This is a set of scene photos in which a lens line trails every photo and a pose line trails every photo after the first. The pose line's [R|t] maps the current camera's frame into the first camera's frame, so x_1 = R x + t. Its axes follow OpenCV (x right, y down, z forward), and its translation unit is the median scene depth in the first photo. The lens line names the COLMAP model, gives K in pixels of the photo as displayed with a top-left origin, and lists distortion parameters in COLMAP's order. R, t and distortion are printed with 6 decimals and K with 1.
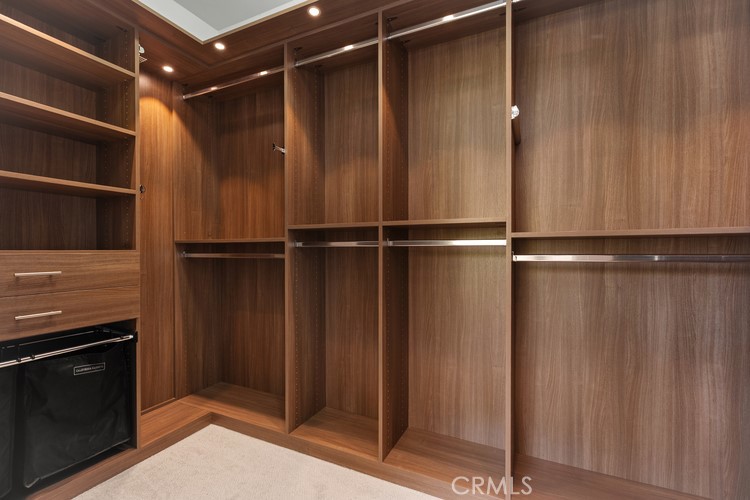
lens RADIAL K [[336.6, 0, 377.4], [0, 336.6, 253.2], [0, 0, 1]] dist [-0.002244, -0.000961]
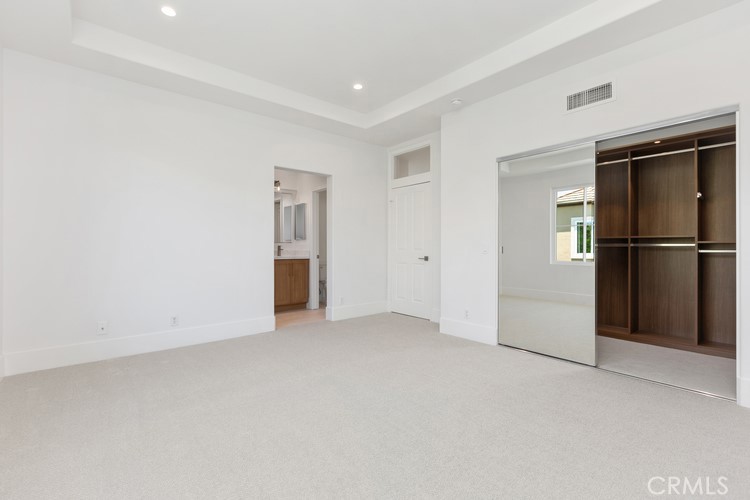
lens RADIAL K [[336.6, 0, 368.5], [0, 336.6, 246.7], [0, 0, 1]] dist [-0.002244, -0.000961]
pose [[0.901055, 0.003368, -0.433693, -0.596816], [-0.009121, 0.999896, -0.011185, 0.025652], [0.433610, 0.014034, 0.900991, -1.897035]]
